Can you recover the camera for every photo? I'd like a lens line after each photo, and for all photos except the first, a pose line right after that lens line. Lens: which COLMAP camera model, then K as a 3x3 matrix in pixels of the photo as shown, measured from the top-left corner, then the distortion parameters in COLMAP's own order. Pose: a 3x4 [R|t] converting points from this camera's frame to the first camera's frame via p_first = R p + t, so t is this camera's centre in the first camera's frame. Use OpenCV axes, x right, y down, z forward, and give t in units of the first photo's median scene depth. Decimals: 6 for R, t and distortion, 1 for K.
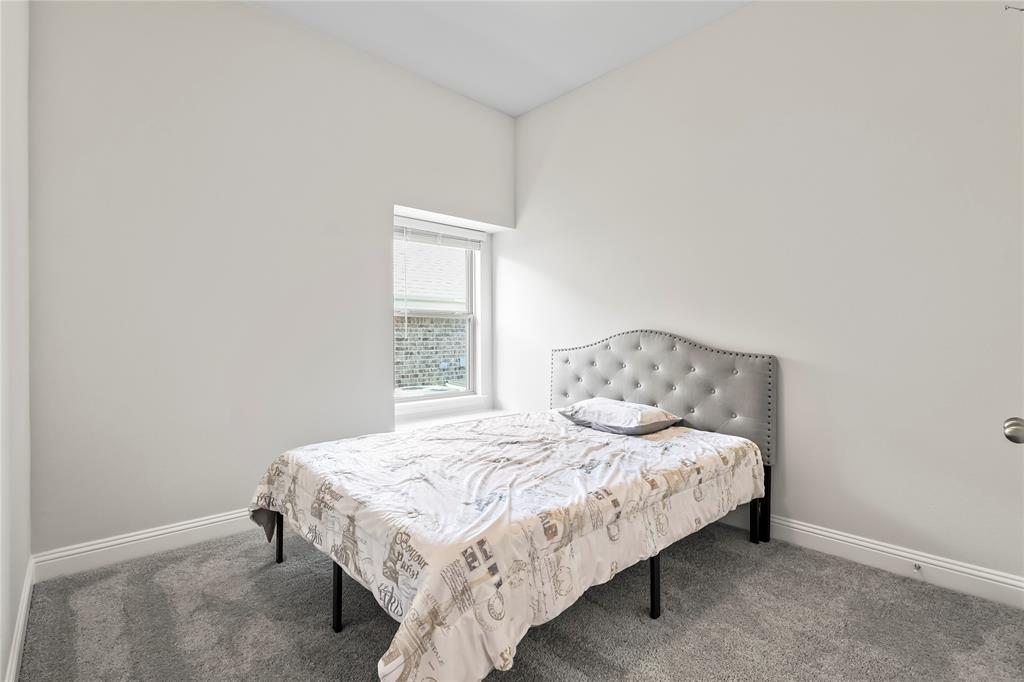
lens RADIAL K [[478.7, 0, 509.7], [0, 478.7, 338.0], [0, 0, 1]] dist [0.004790, 0.000473]
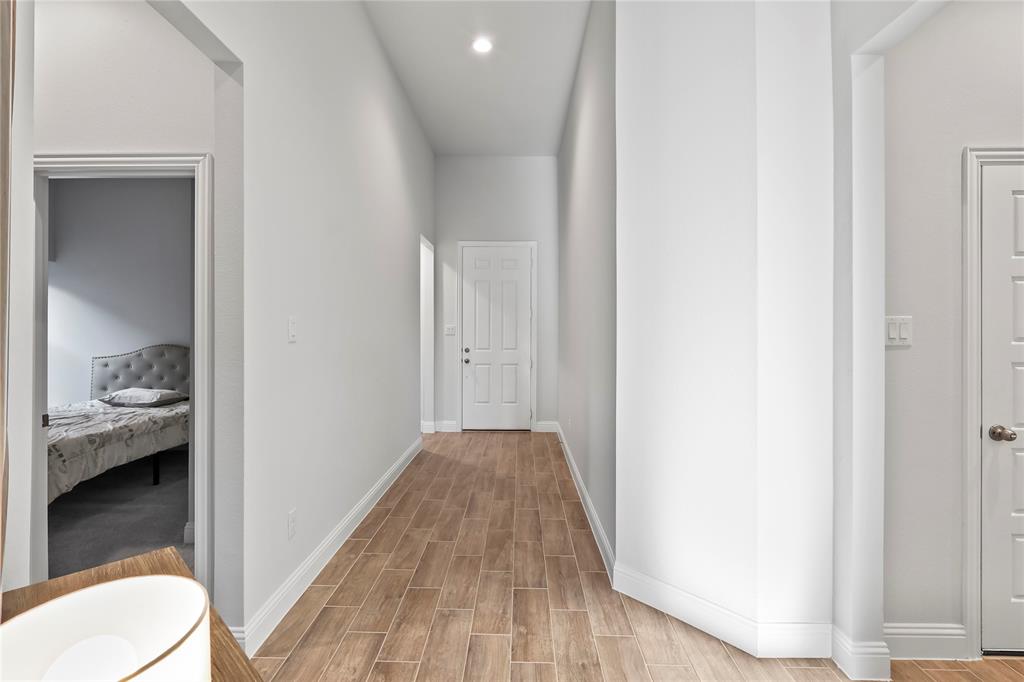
lens RADIAL K [[478.7, 0, 506.9], [0, 478.7, 331.7], [0, 0, 1]] dist [0.004790, 0.000473]
pose [[0.694387, 0.007366, 0.719564, -0.119282], [-0.007147, 0.999969, -0.003339, -0.080948], [-0.719566, -0.002824, 0.694418, -1.236758]]
